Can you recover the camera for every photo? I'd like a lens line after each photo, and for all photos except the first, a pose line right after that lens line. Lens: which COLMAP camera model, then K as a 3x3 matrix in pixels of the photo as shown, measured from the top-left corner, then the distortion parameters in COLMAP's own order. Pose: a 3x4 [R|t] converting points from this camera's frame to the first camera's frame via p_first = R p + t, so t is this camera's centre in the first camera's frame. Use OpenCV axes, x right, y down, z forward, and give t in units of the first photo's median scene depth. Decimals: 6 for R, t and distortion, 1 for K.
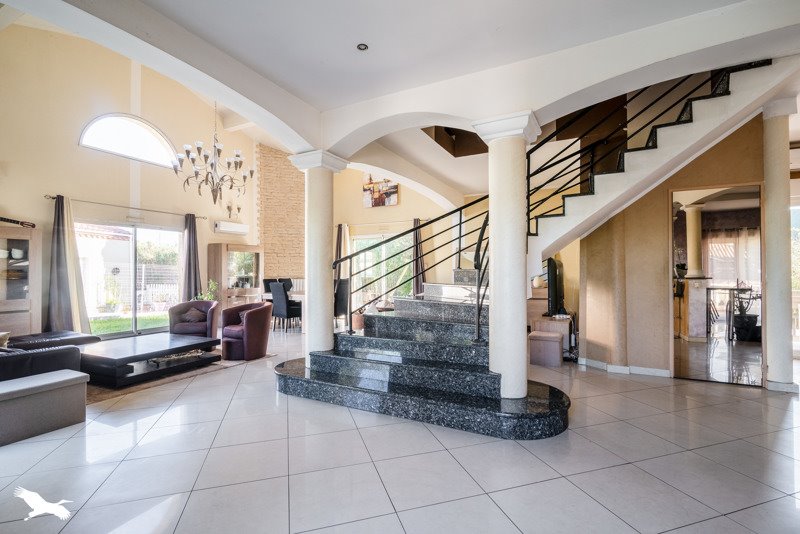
lens RADIAL K [[372.3, 0, 400.0], [0, 372.3, 267.0], [0, 0, 1]] dist [0.003284, 0.000614]
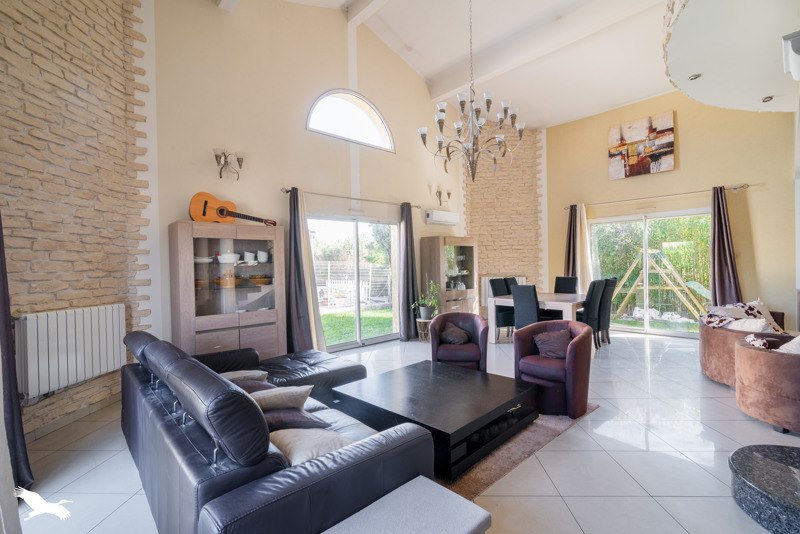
lens RADIAL K [[372.3, 0, 400.0], [0, 372.3, 267.0], [0, 0, 1]] dist [0.003284, 0.000614]
pose [[0.943000, -0.014366, -0.332483, -0.274061], [0.023023, 0.999490, 0.022115, -0.014850], [0.331996, -0.028509, 0.942850, 0.181833]]
